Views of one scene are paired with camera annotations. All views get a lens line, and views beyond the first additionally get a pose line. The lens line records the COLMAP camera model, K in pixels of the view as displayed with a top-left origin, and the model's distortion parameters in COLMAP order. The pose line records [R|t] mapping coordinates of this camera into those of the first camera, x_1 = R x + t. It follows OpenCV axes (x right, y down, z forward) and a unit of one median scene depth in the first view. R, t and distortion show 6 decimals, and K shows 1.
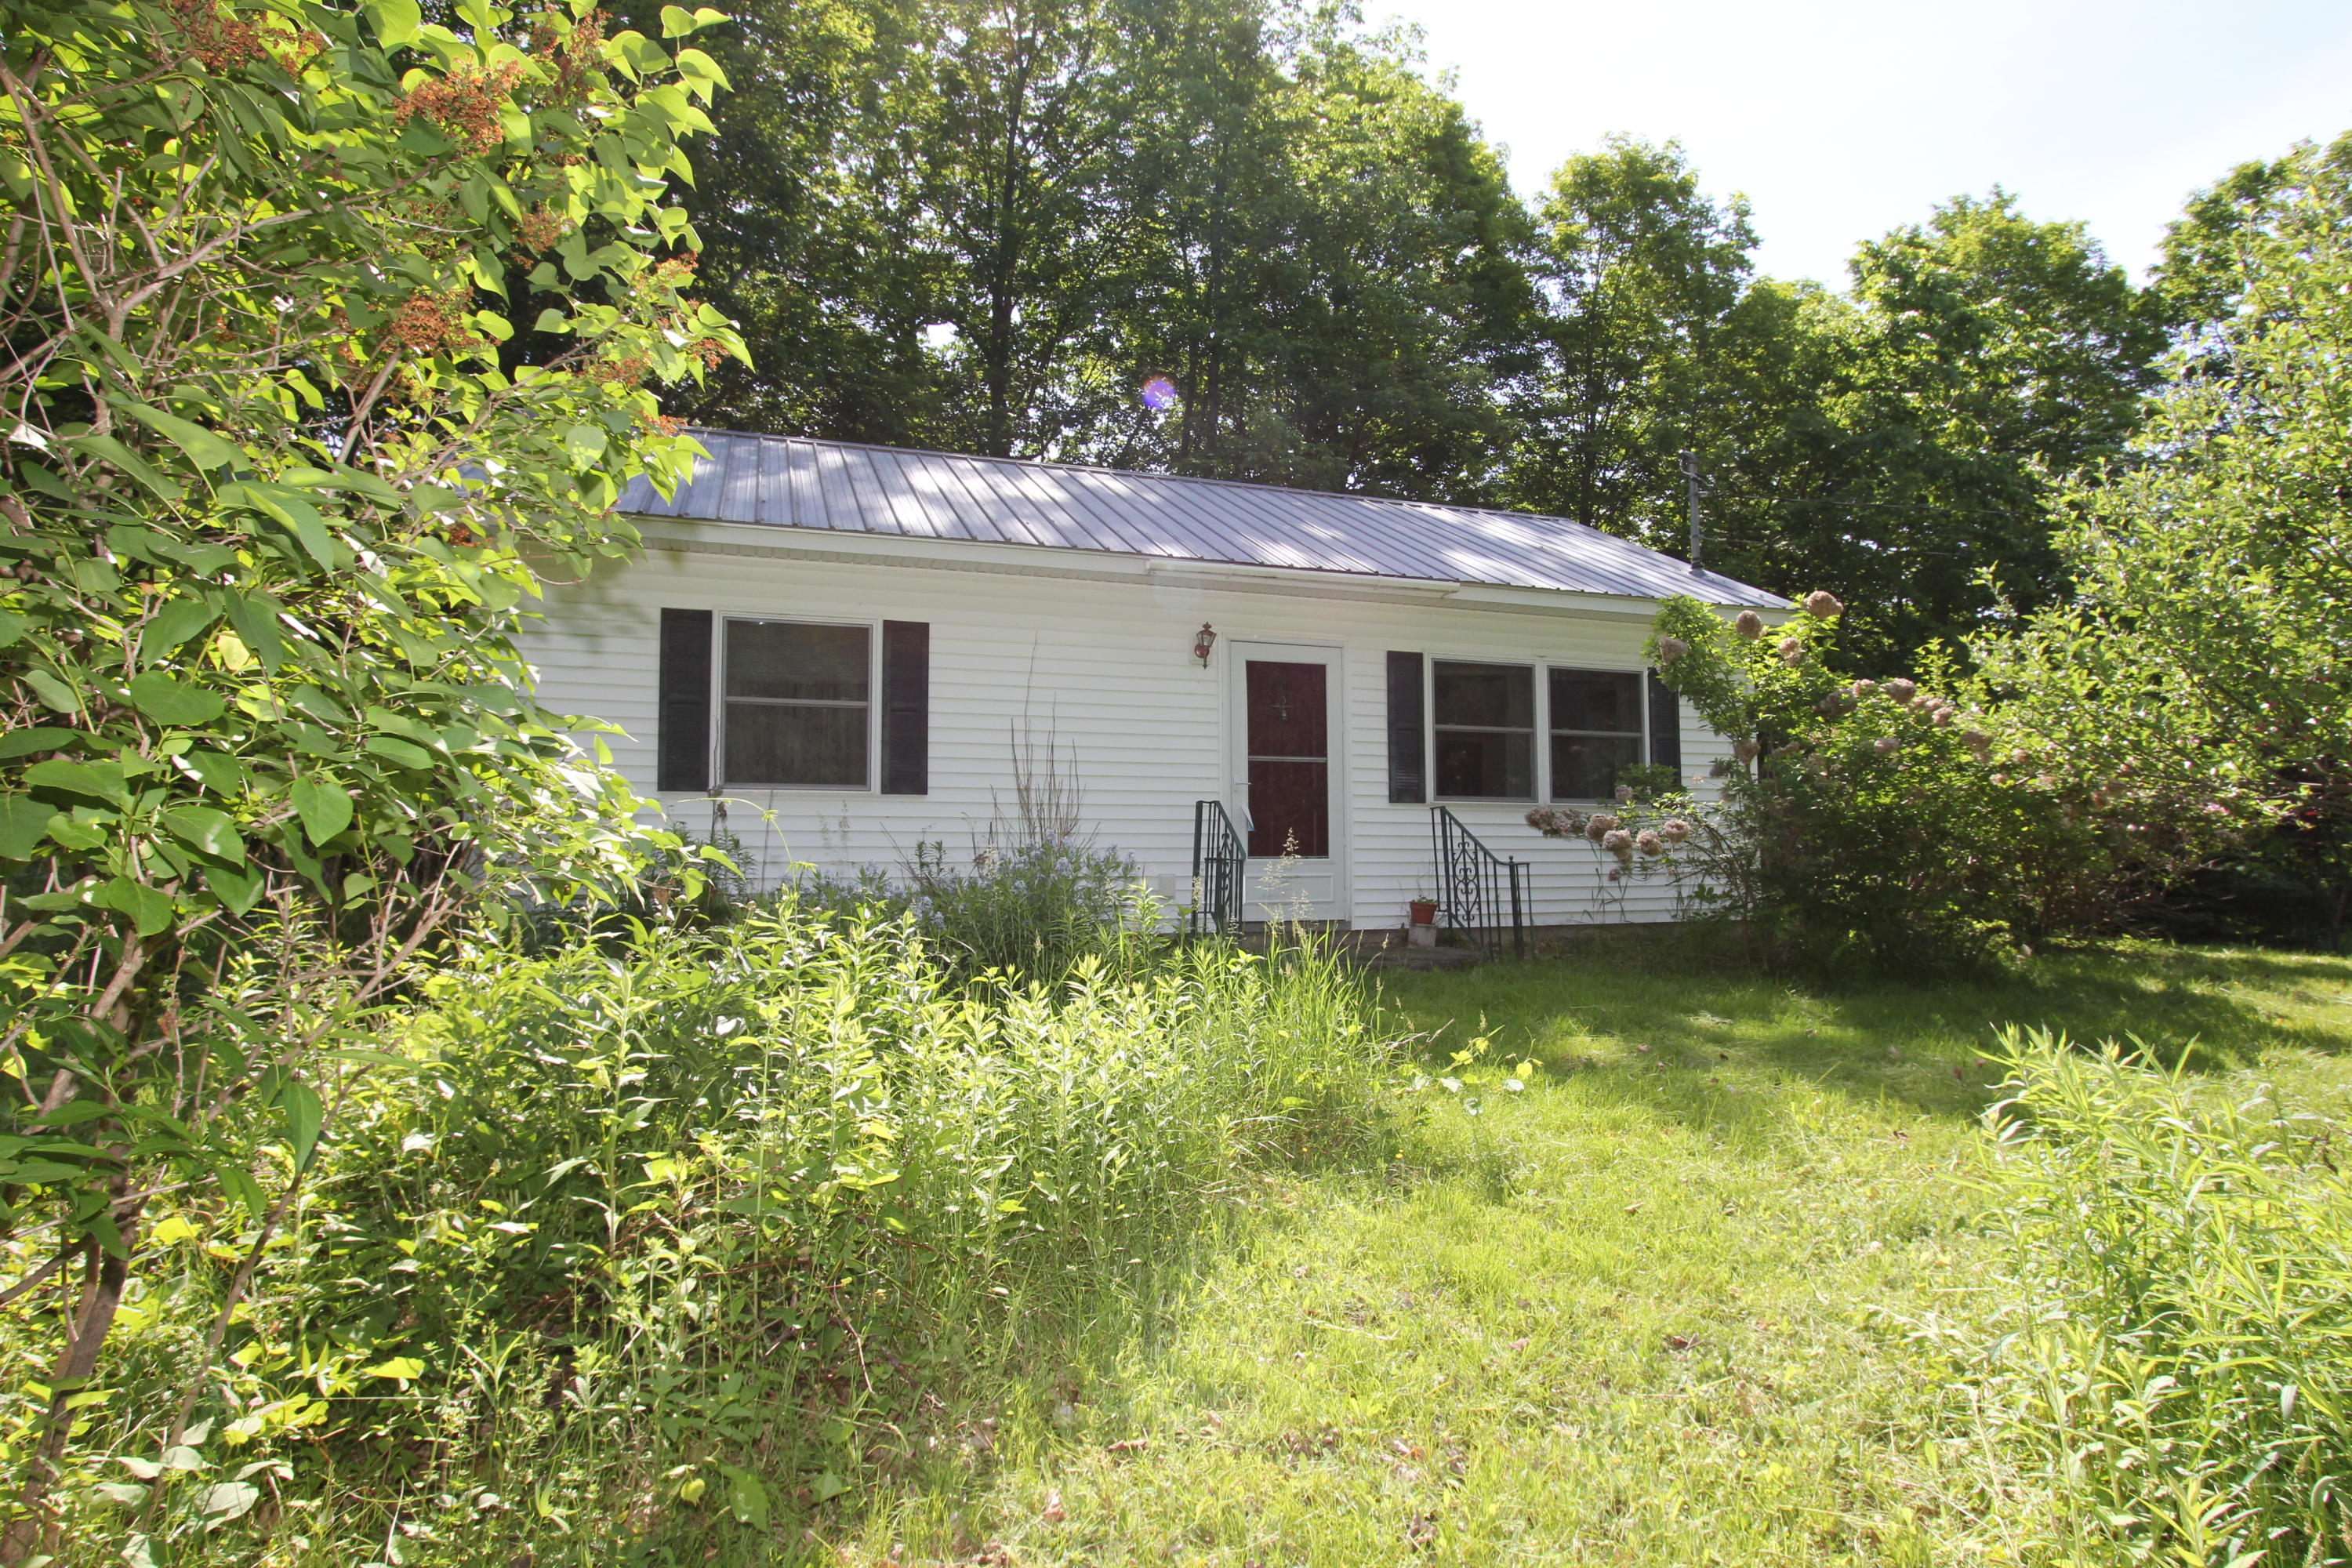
lens RADIAL K [[1281.4, 0, 1176.0], [0, 1281.4, 784.0], [0, 0, 1]] dist [-0.000971, -0.000271]
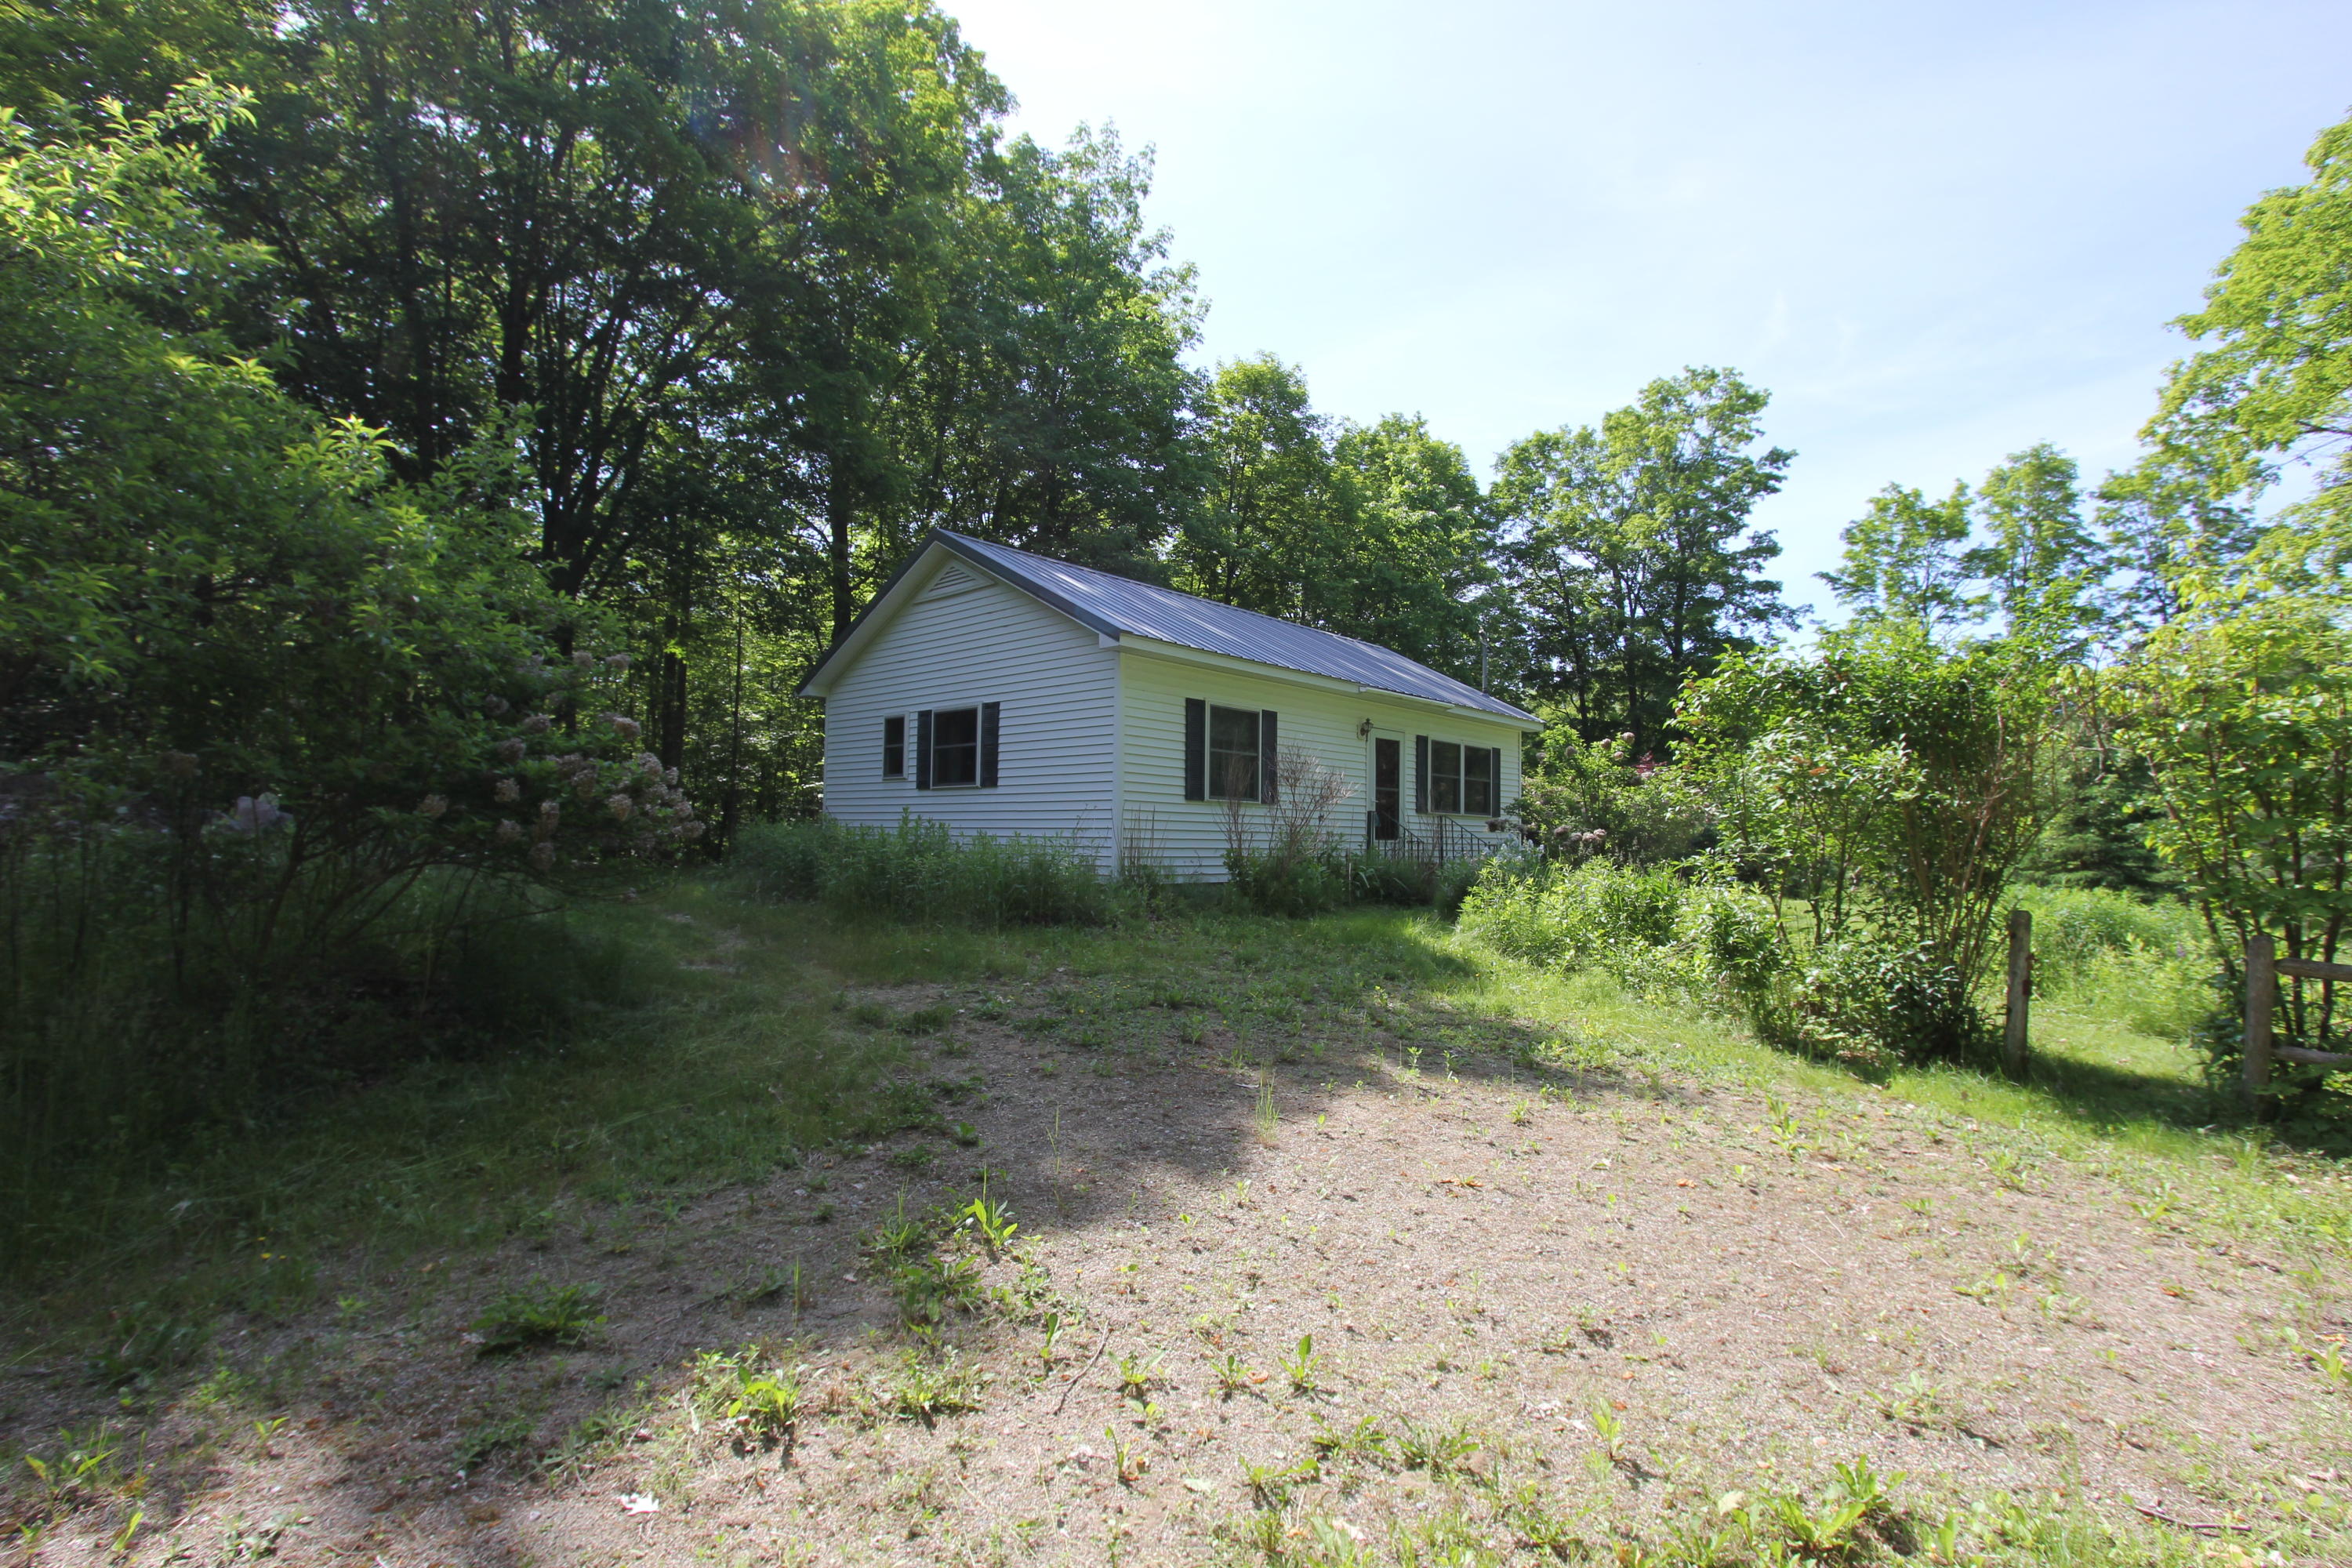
lens RADIAL K [[1083.0, 0, 1185.1], [0, 1083.0, 789.5], [0, 0, 1]] dist [-0.024842, 0.006925]
pose [[0.887271, 0.037789, 0.459699, -0.568470], [-0.047489, 0.998826, 0.009552, -0.013220], [-0.458798, -0.030305, 0.888024, -0.160371]]
